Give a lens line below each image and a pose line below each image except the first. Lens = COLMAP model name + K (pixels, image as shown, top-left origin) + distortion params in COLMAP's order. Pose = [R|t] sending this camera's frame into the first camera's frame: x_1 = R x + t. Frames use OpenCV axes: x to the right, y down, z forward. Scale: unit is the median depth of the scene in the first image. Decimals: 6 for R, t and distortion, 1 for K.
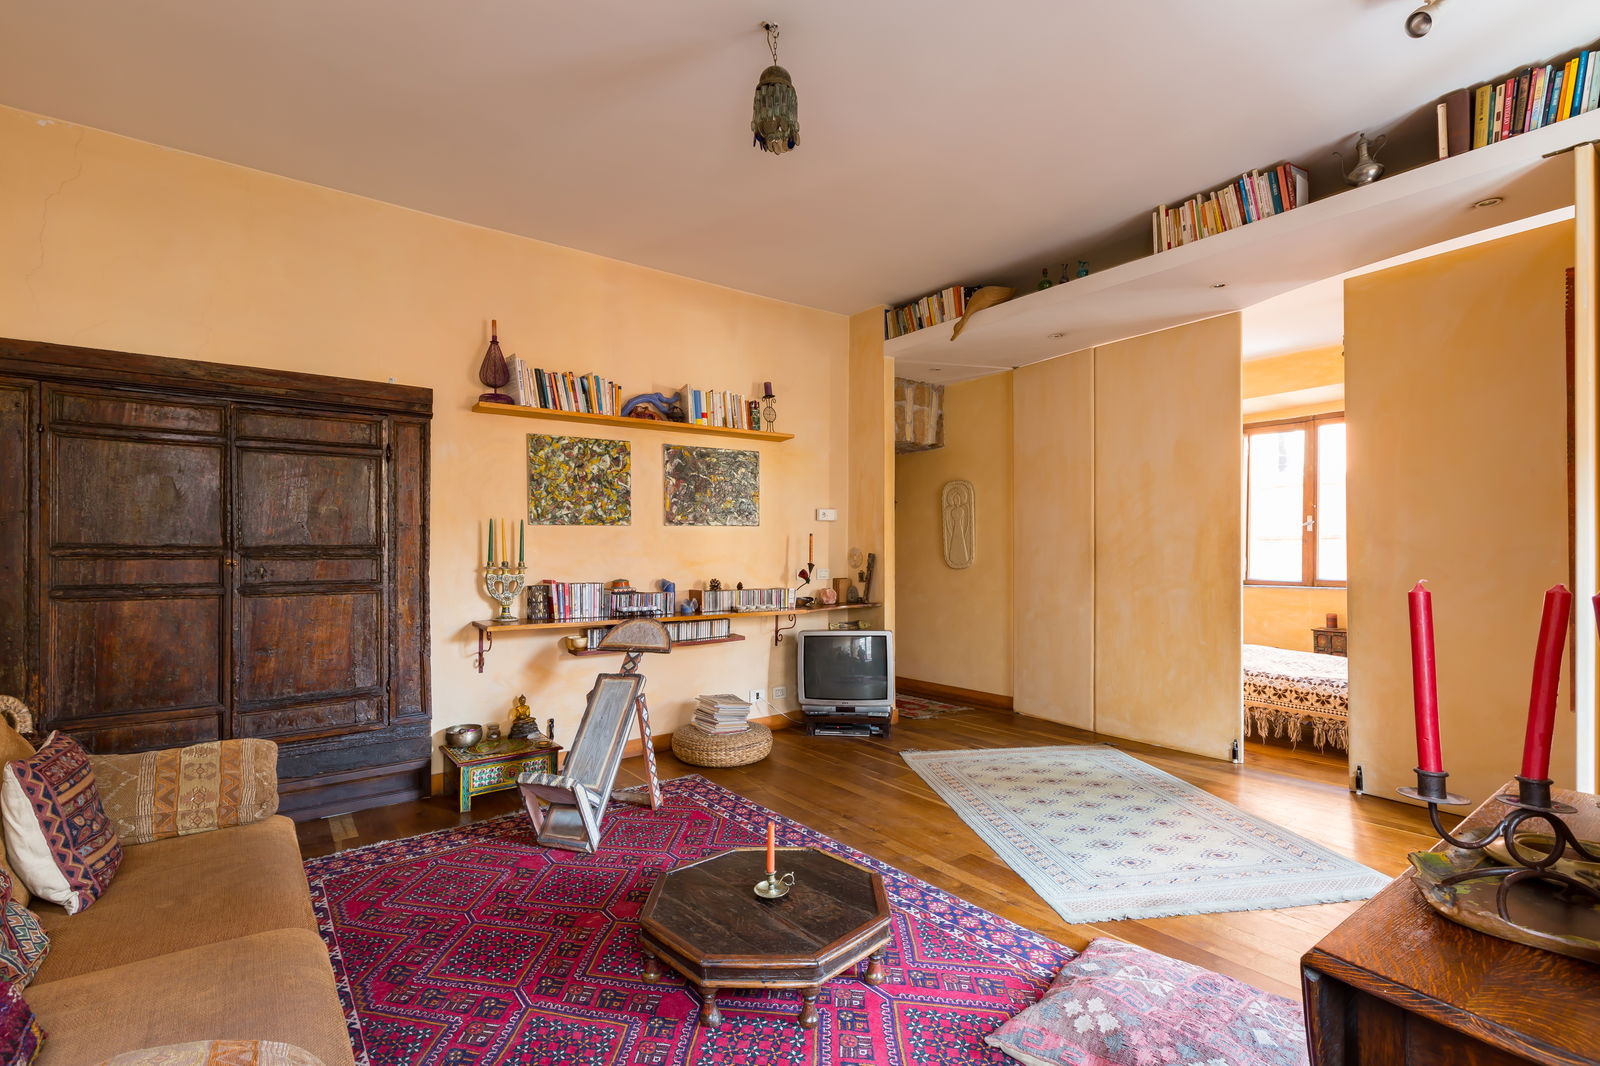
lens RADIAL K [[741.9, 0, 793.1], [0, 741.9, 550.1], [0, 0, 1]] dist [-0.001305, -0.001130]
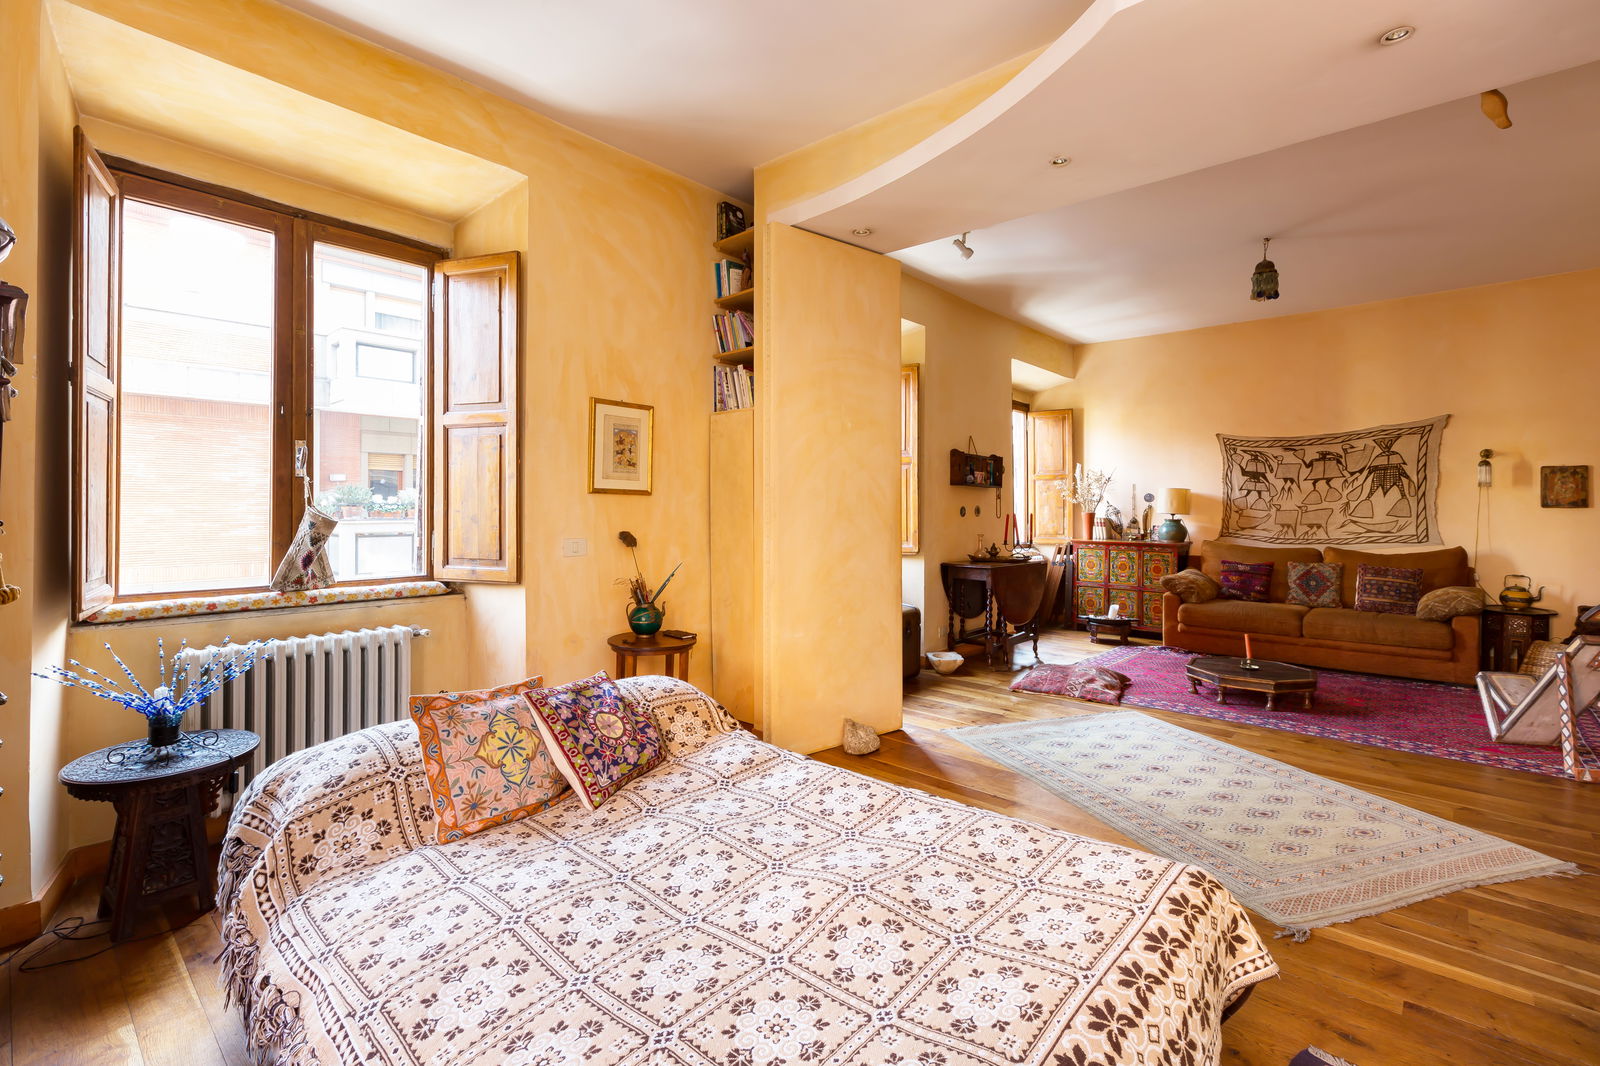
lens RADIAL K [[725.2, 0, 793.1], [0, 725.2, 502.9], [0, 0, 1]] dist [0.000495, 0.000803]
pose [[-0.983330, 0.002210, -0.181818, 1.144247], [0.004544, 0.999912, -0.012426, -0.000489], [0.181775, -0.013046, -0.983254, 1.964806]]
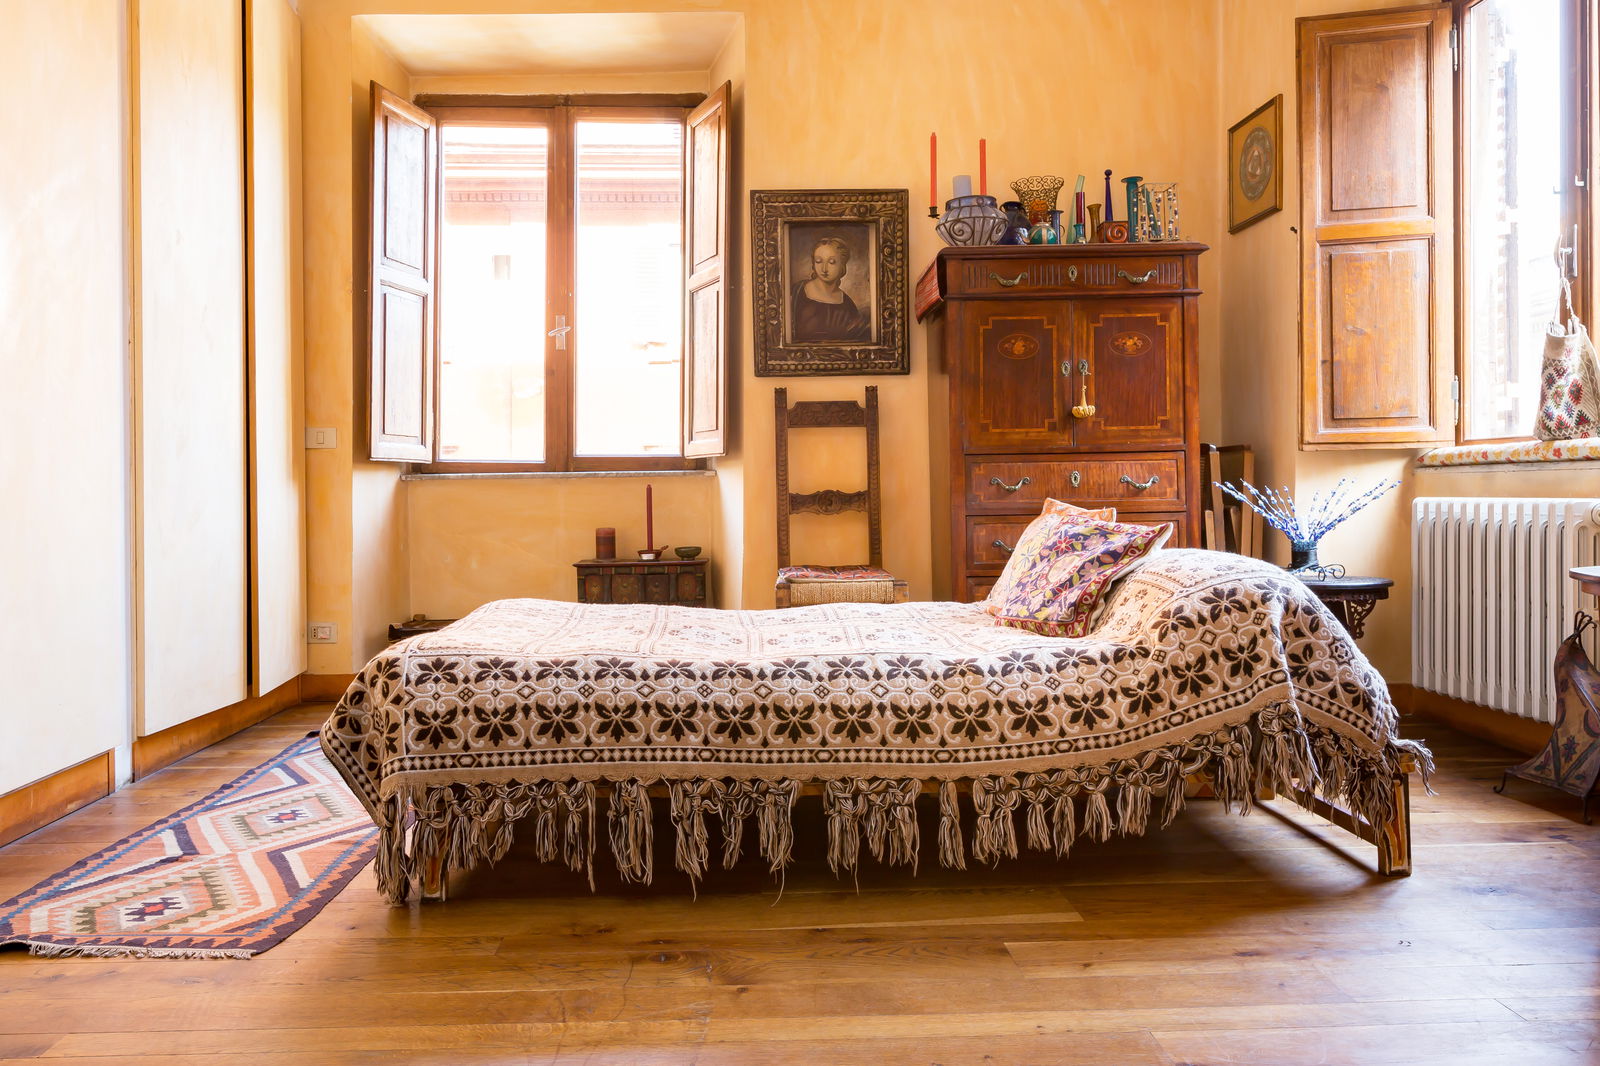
lens RADIAL K [[1204.5, 0, 787.5], [0, 1204.5, 503.0], [0, 0, 1]] dist [0.005189, 0.002266]
pose [[0.576419, -0.005368, 0.817137, 0.355330], [0.003901, 0.999985, 0.003817, 0.137271], [-0.817145, 0.000988, 0.576431, 0.952649]]
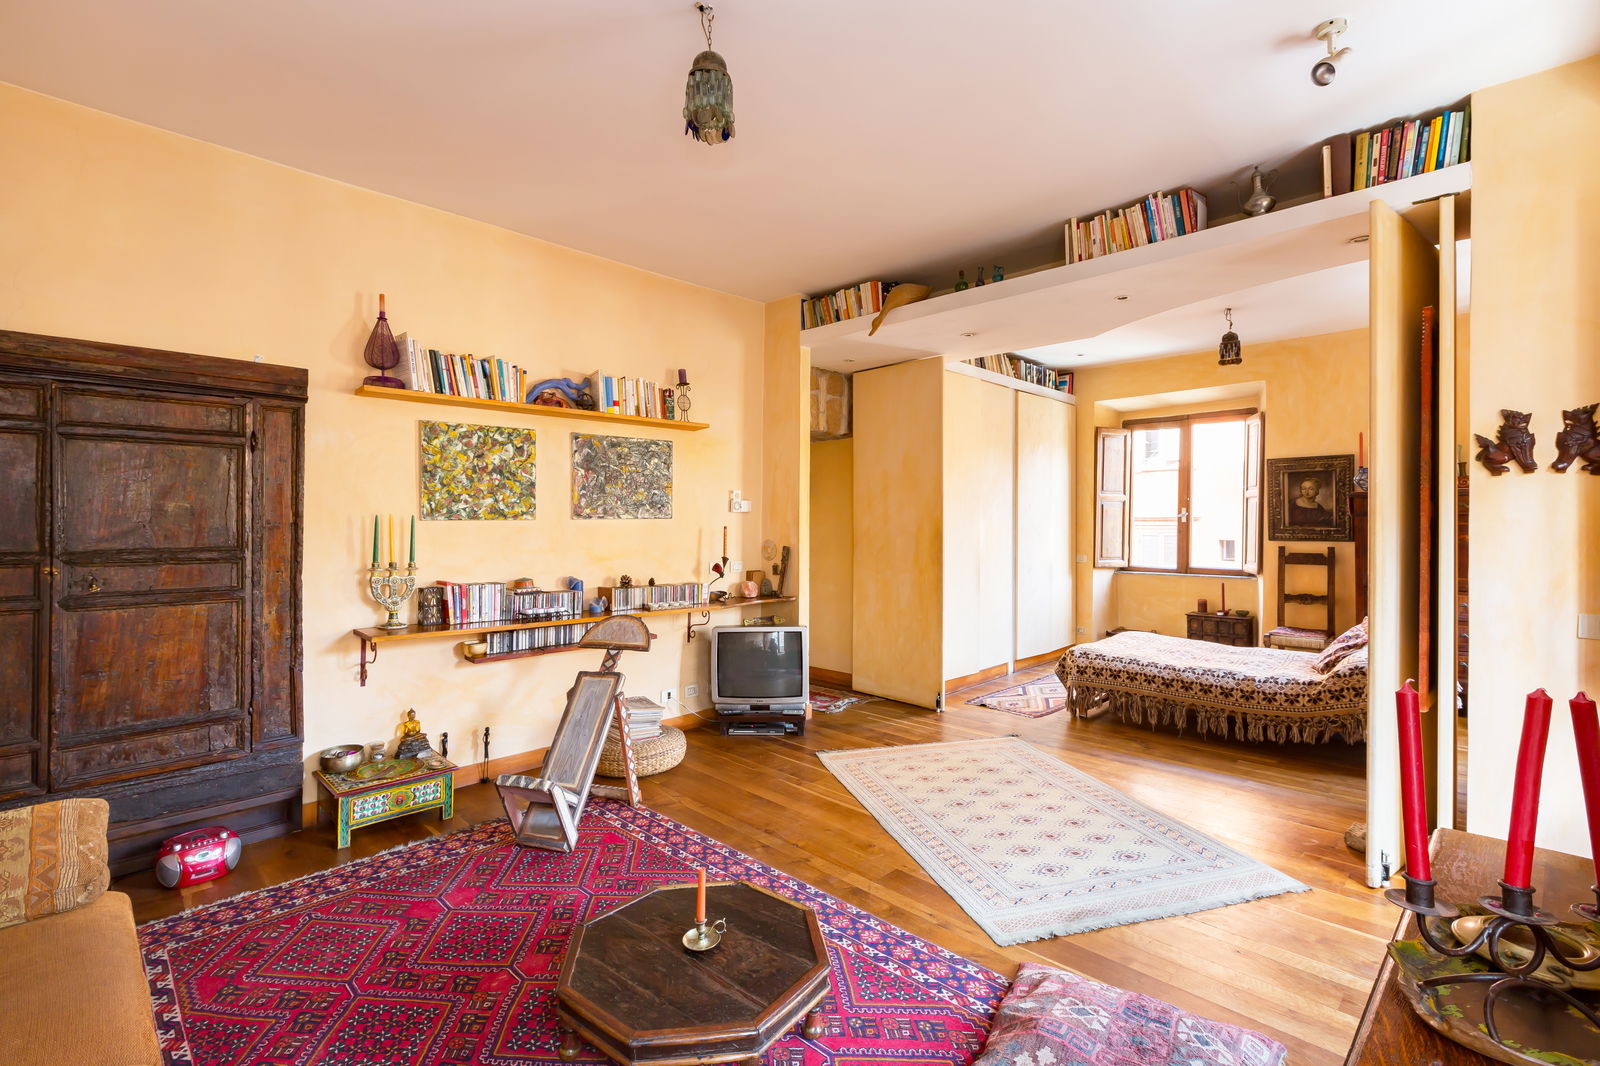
lens RADIAL K [[731.3, 0, 794.7], [0, 731.3, 521.5], [0, 0, 1]] dist [0.000832, -0.003437]
pose [[0.989847, 0.010548, 0.141743, -0.033279], [-0.010974, 0.999937, 0.002225, -0.047609], [-0.141710, -0.003758, 0.989901, 0.052395]]
